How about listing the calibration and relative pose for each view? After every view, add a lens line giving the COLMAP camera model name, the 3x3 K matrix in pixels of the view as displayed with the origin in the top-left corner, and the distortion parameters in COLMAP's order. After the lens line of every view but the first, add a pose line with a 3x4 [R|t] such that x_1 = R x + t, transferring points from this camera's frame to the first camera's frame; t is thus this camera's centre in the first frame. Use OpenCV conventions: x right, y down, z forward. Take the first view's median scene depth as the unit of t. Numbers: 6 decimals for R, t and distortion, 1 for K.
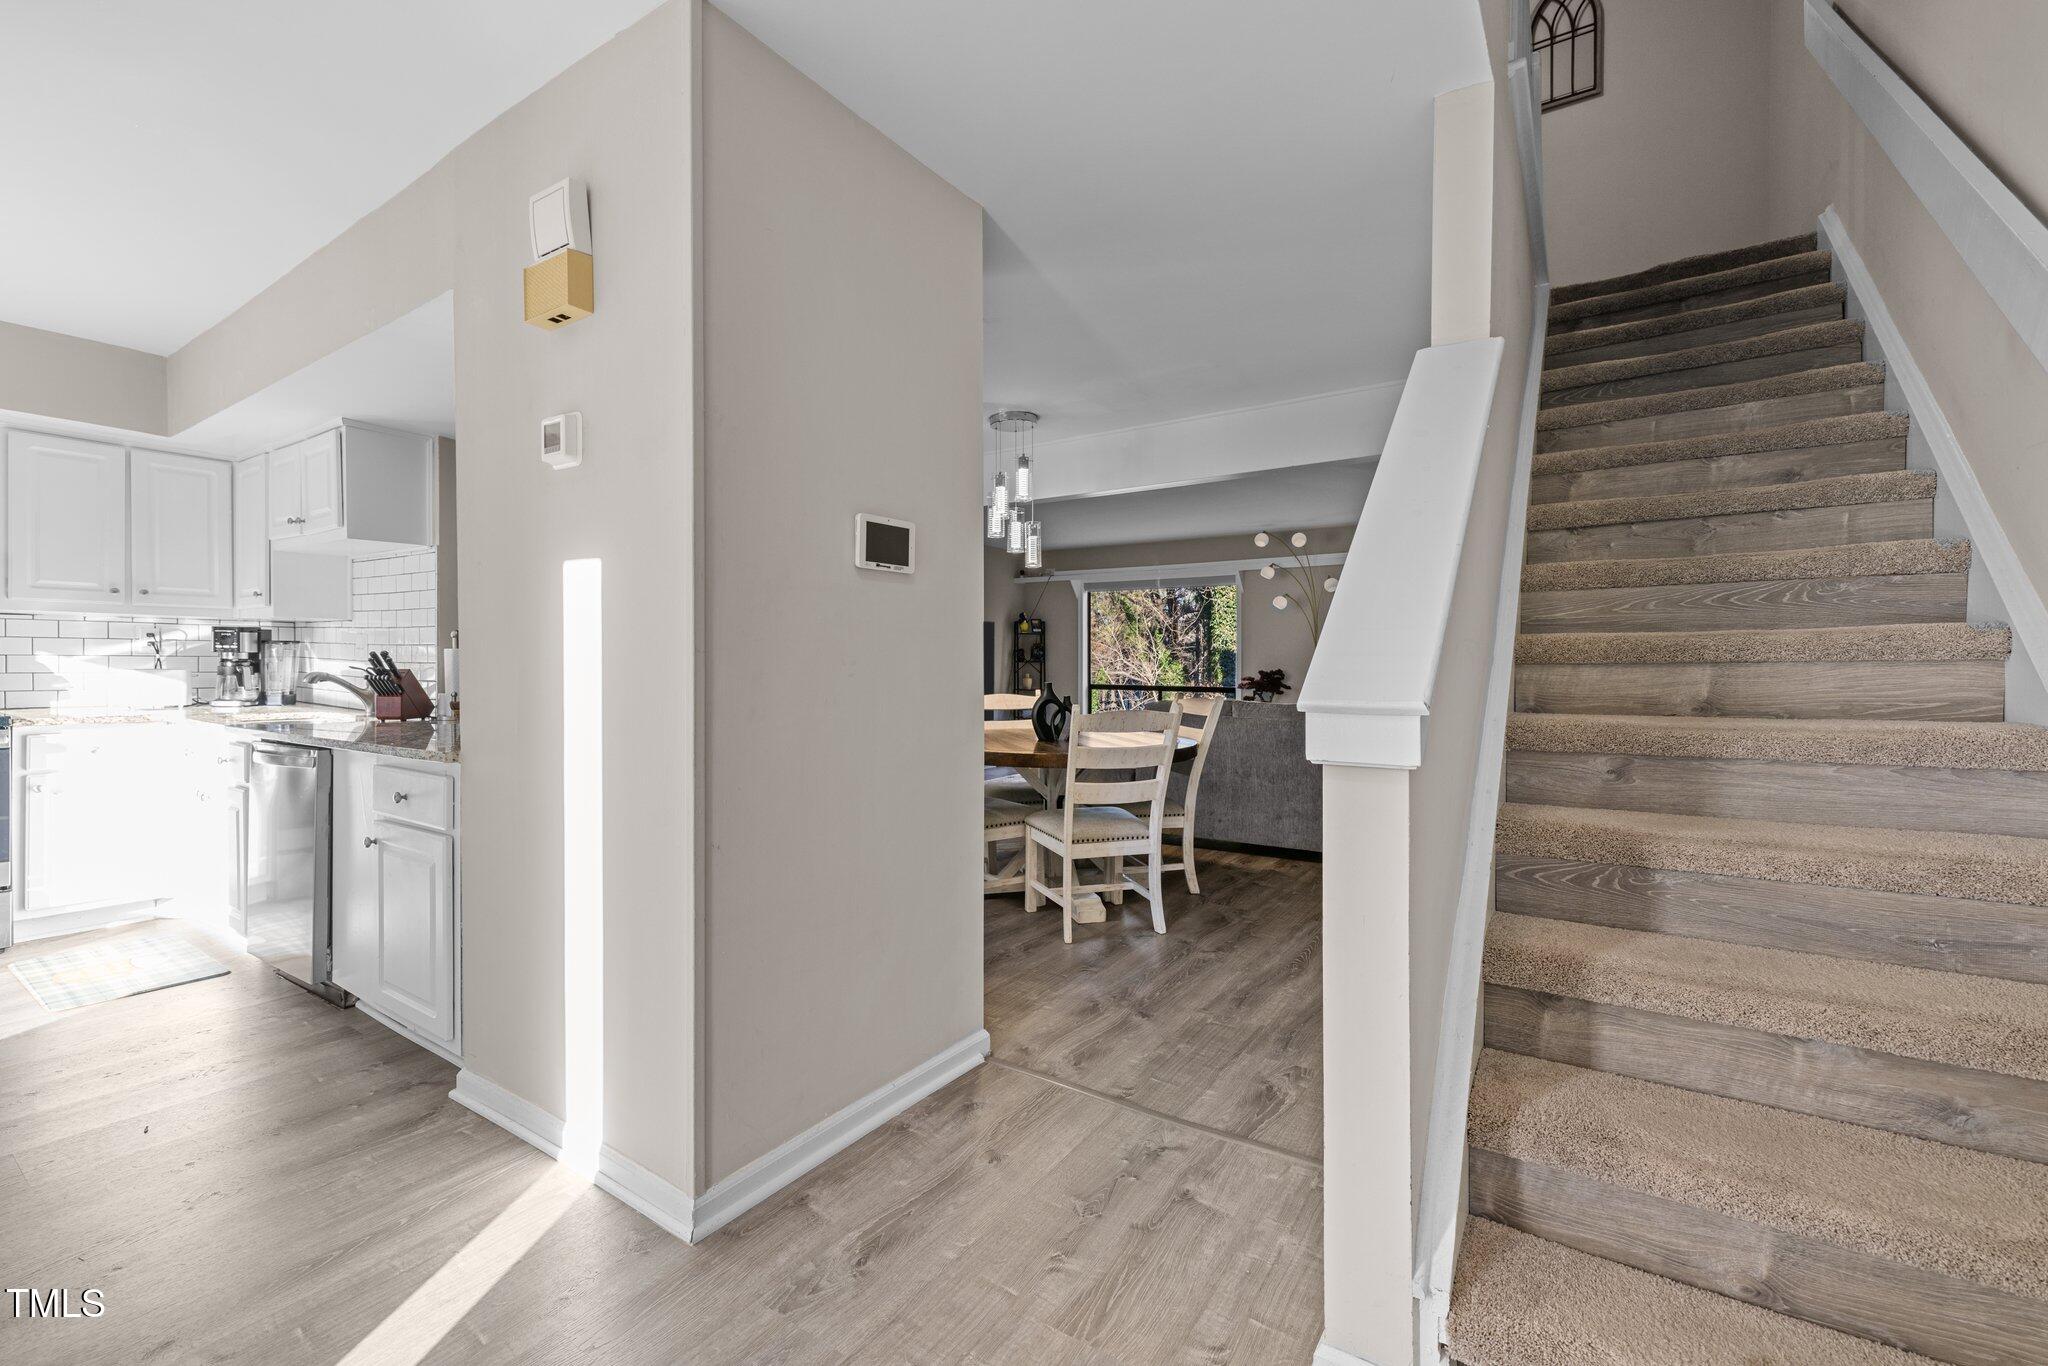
lens RADIAL K [[869.5, 0, 1023.9], [0, 869.5, 678.5], [0, 0, 1]] dist [-0.000043, 0.000290]
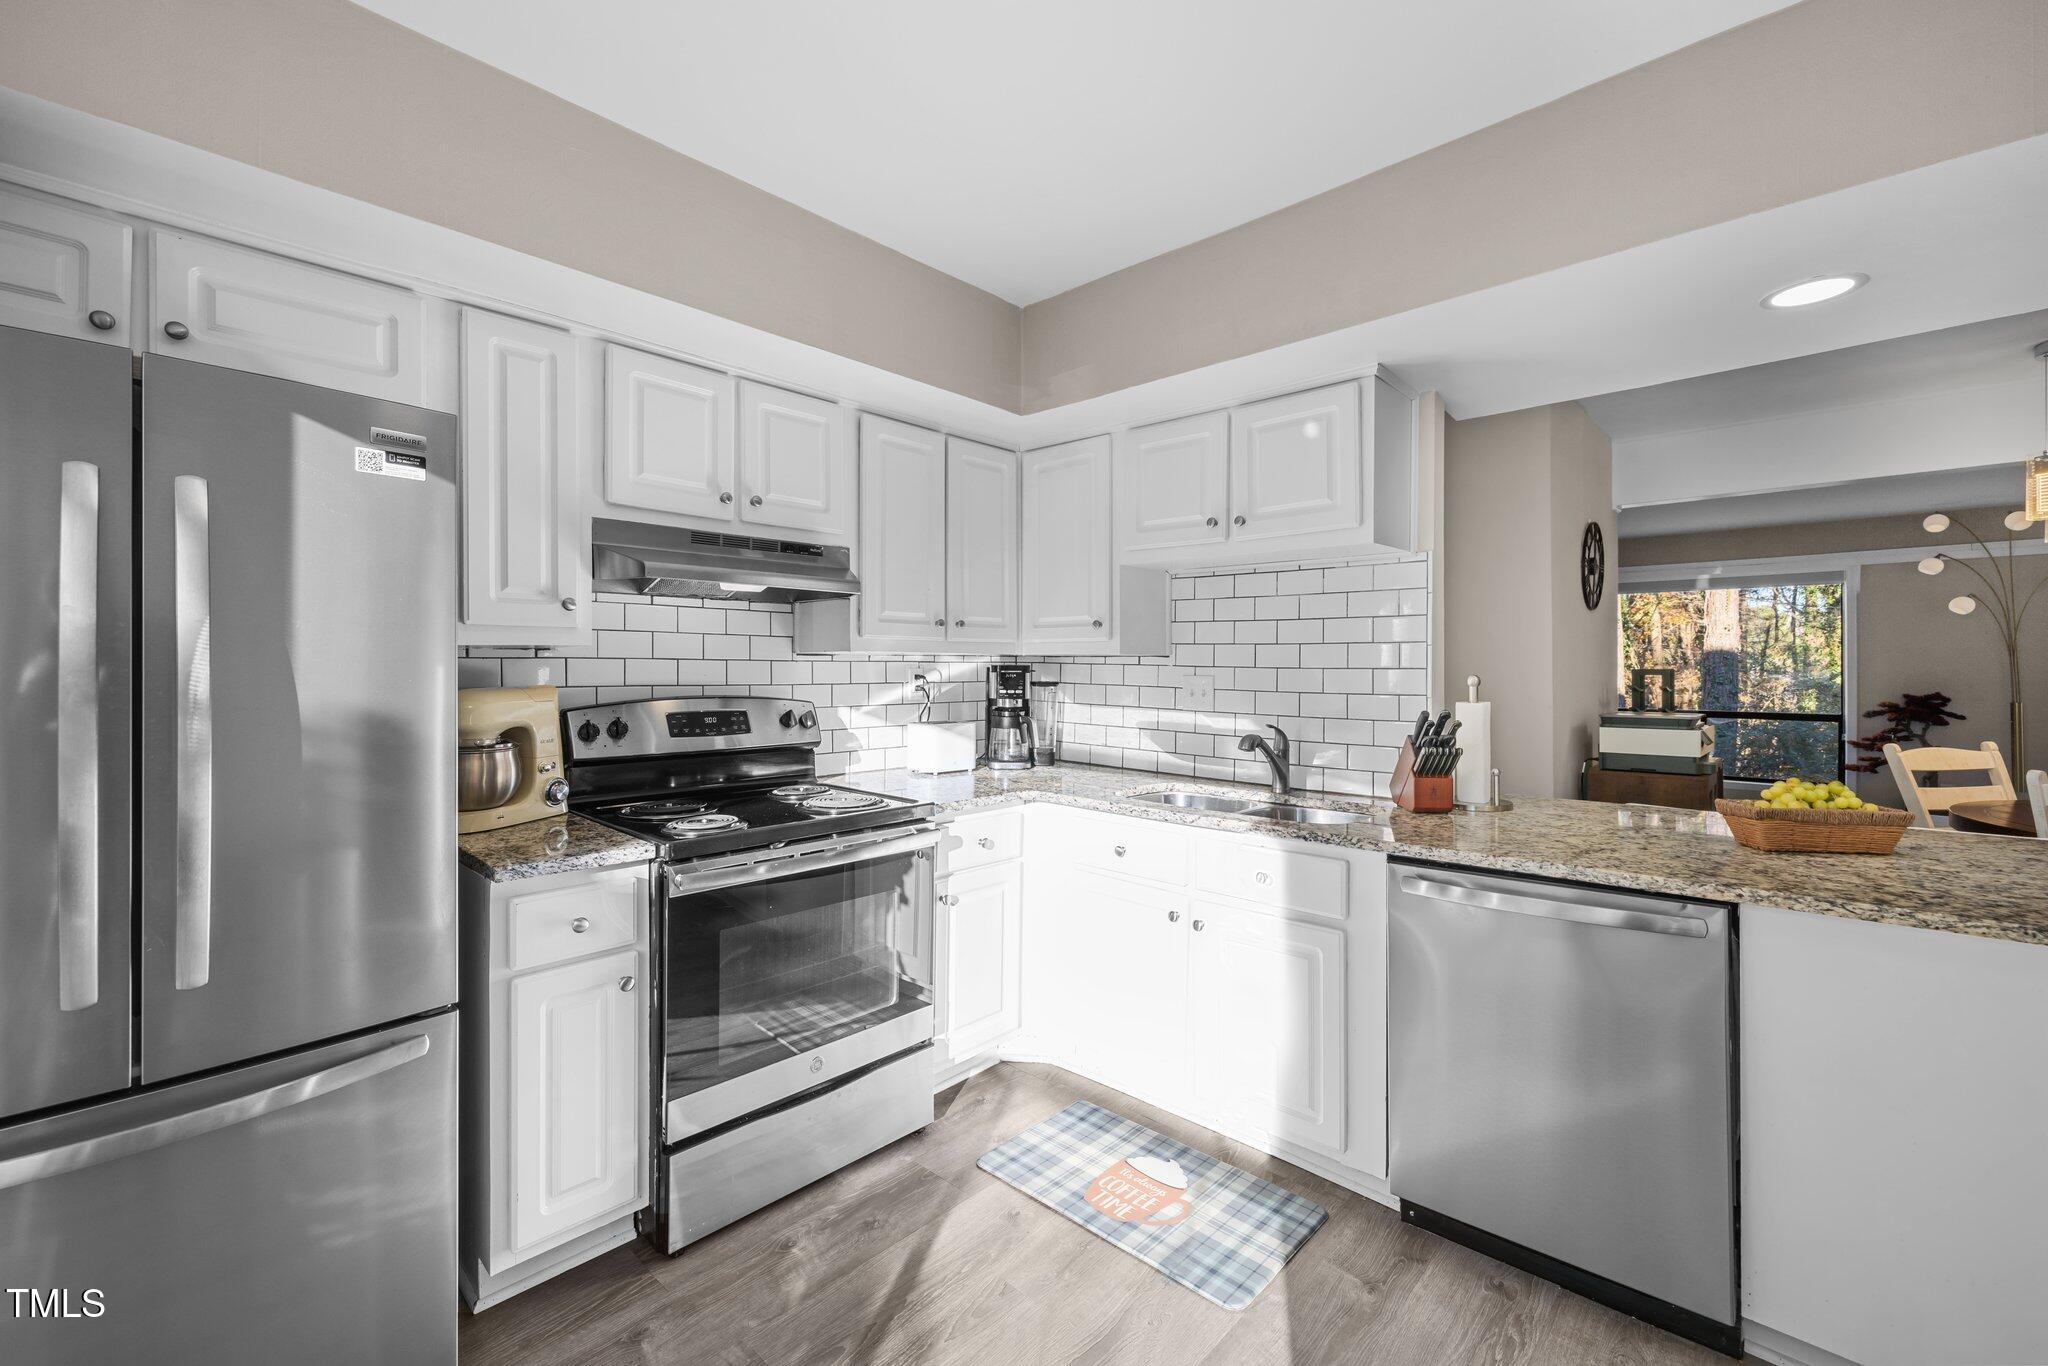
lens RADIAL K [[869.5, 0, 1023.9], [0, 869.5, 678.5], [0, 0, 1]] dist [-0.000043, 0.000290]
pose [[0.985348, -0.001912, -0.170544, -0.366023], [0.001286, 0.999992, -0.003781, -0.021451], [0.170550, 0.003507, 0.985343, 0.115094]]
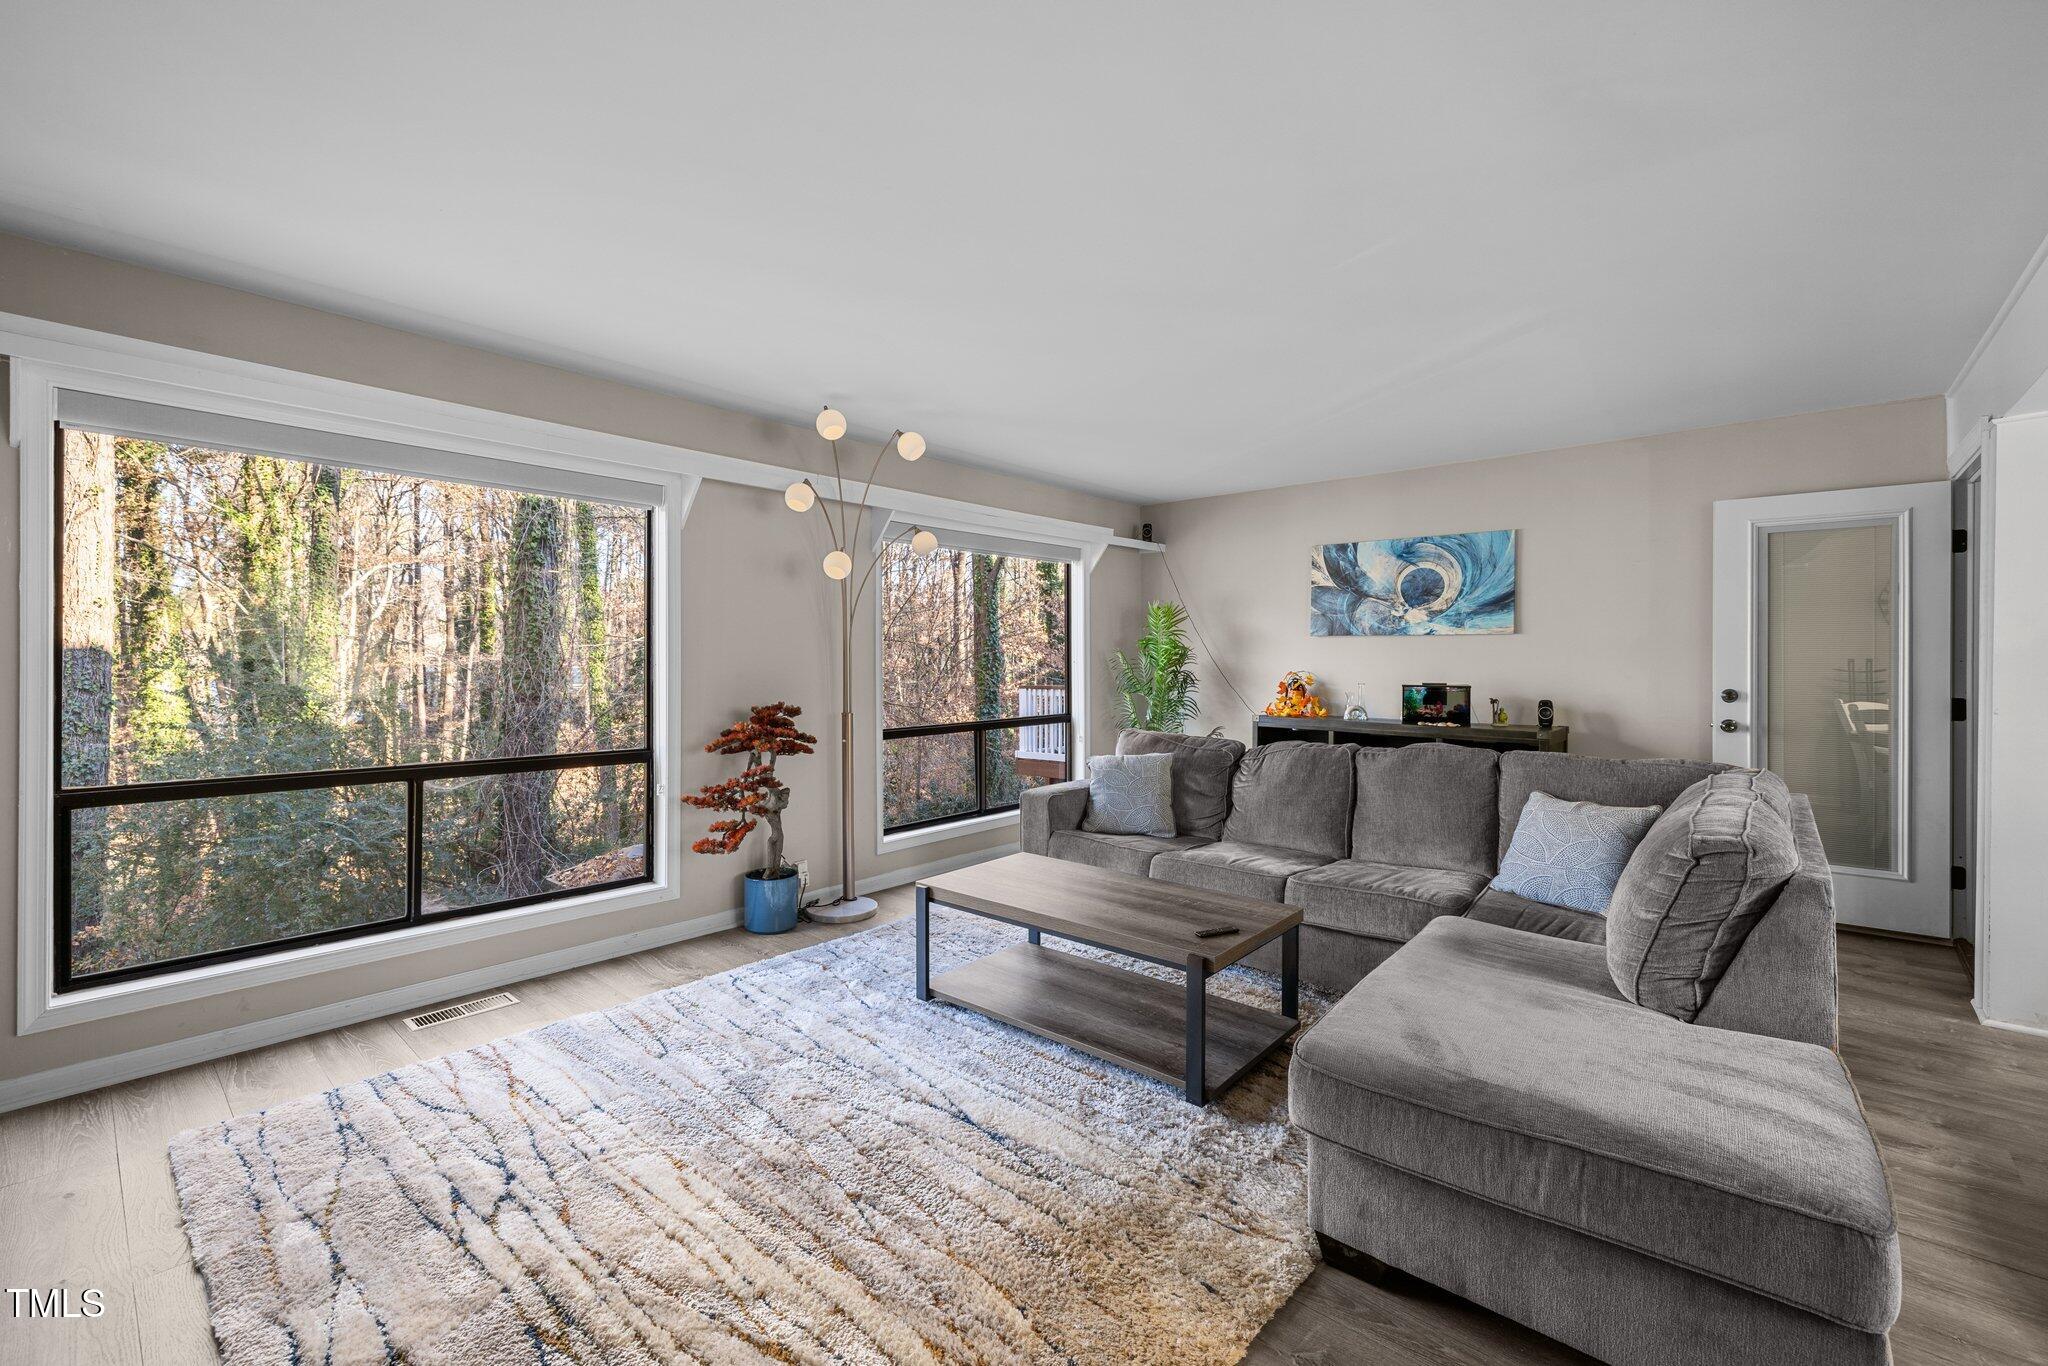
lens RADIAL K [[845.6, 0, 1022.6], [0, 845.6, 652.9], [0, 0, 1]] dist [0.000380, 0.000133]
pose [[0.135384, -0.000093, 0.990793, -0.151363], [0.008438, 0.999964, -0.001059, -0.036313], [-0.990757, 0.008504, 0.135380, 0.809019]]
